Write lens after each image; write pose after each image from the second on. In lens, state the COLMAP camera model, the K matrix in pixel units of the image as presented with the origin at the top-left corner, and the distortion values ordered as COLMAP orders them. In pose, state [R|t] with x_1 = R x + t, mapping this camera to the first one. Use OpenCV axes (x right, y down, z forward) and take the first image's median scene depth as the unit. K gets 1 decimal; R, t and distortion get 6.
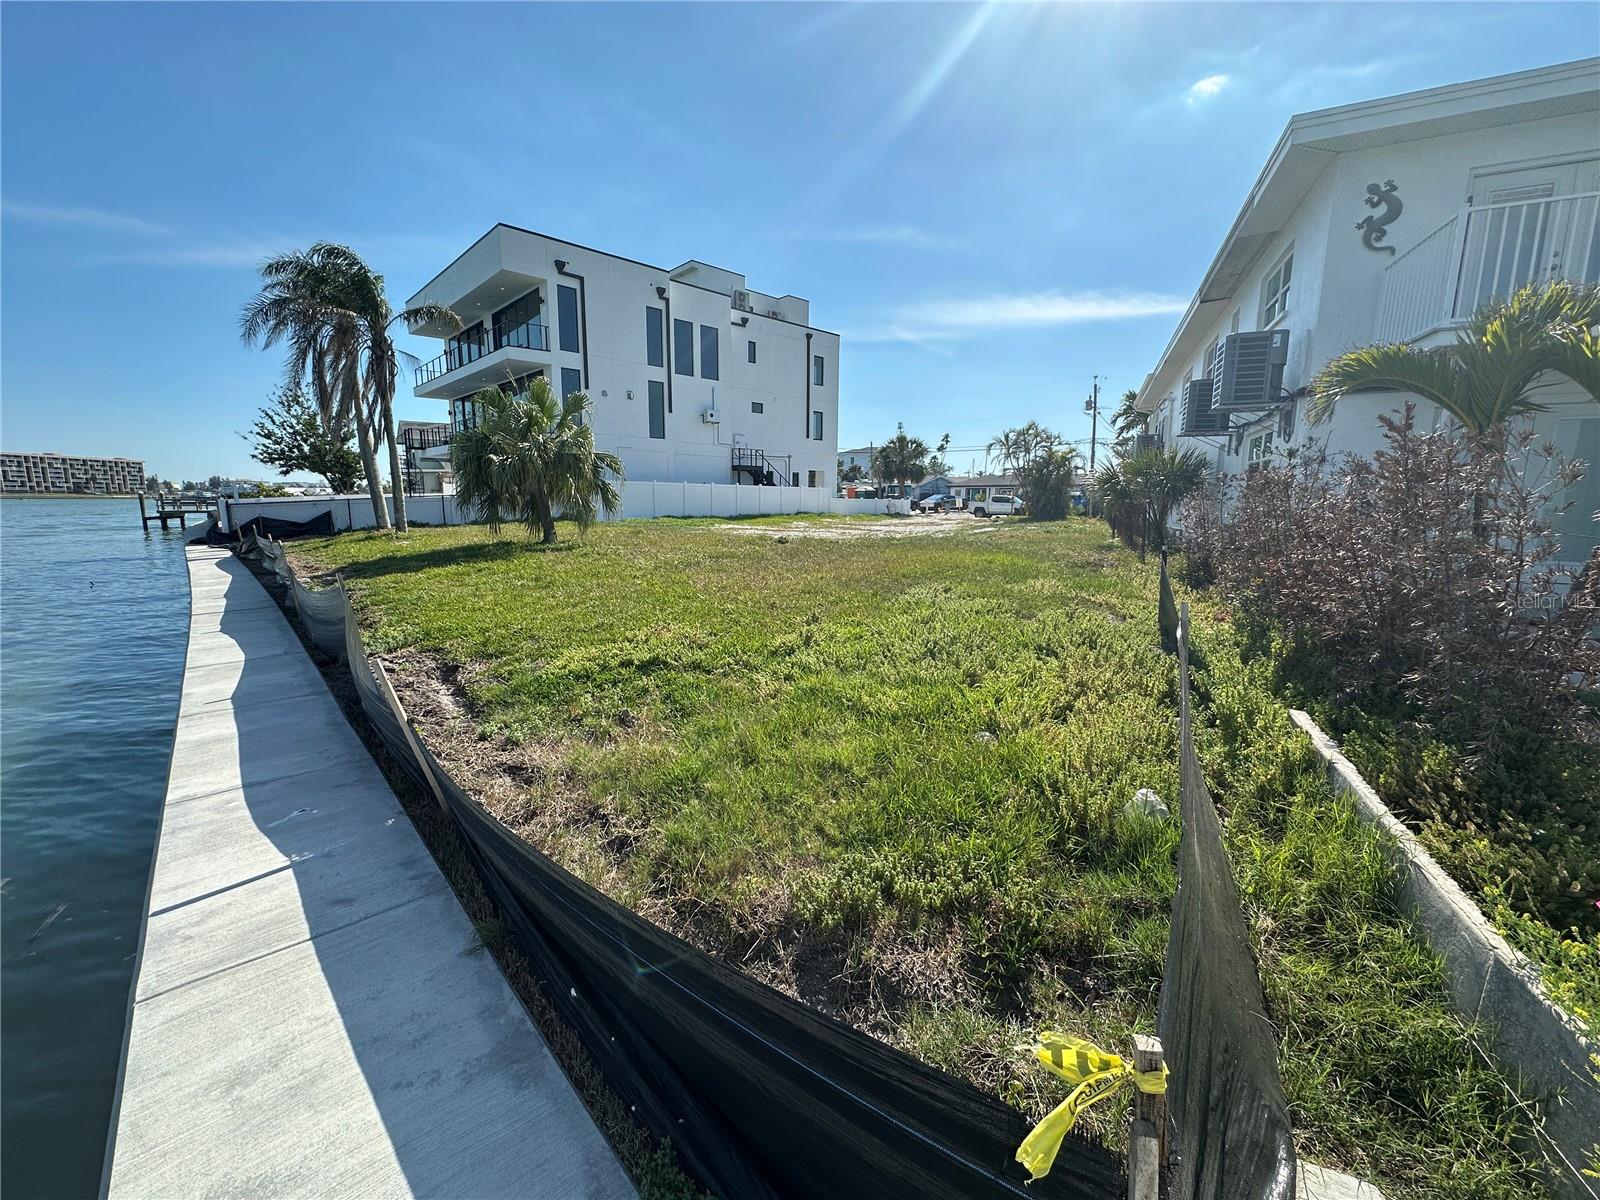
lens RADIAL K [[640.9, 0, 800.6], [0, 640.9, 600.4], [0, 0, 1]] dist [0.003119, -0.000029]
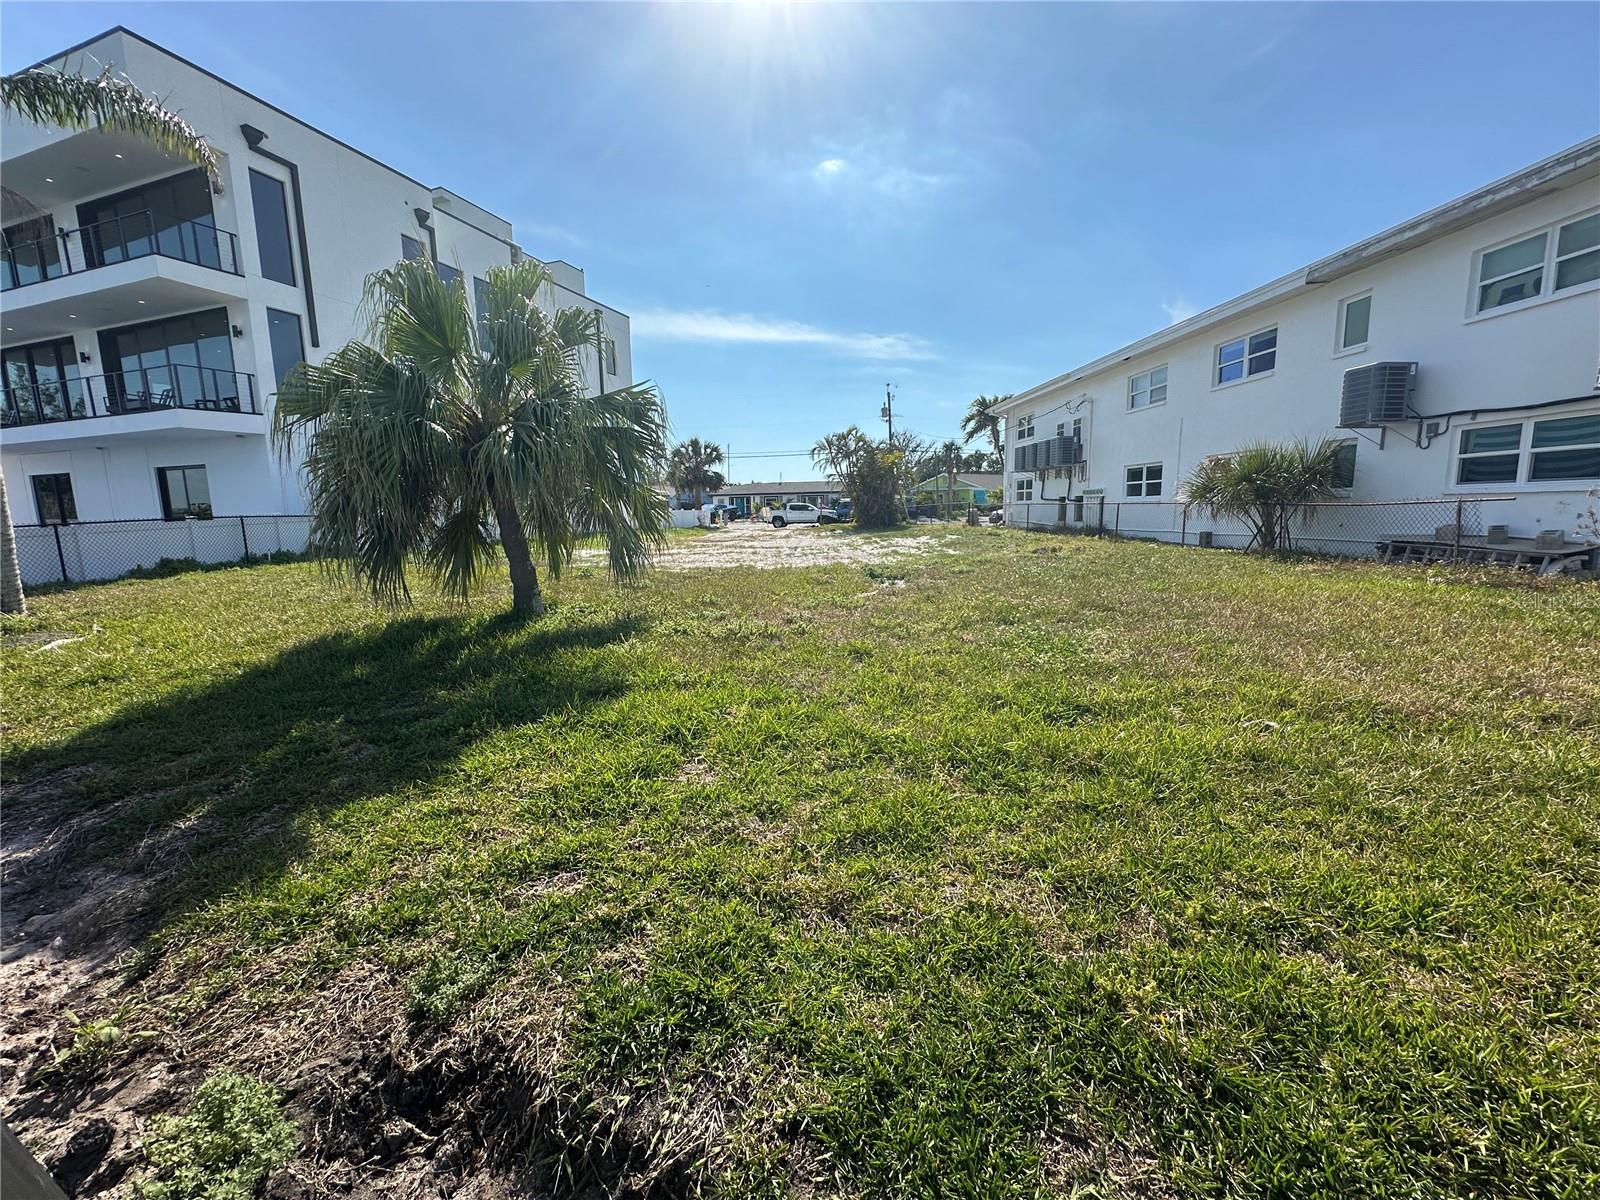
lens RADIAL K [[640.9, 0, 800.6], [0, 640.9, 600.4], [0, 0, 1]] dist [0.003119, -0.000029]
pose [[0.892562, -0.089425, 0.441969, -0.190073], [0.096095, 0.995345, 0.007327, -0.038787], [-0.440567, 0.035931, 0.897000, 0.215440]]
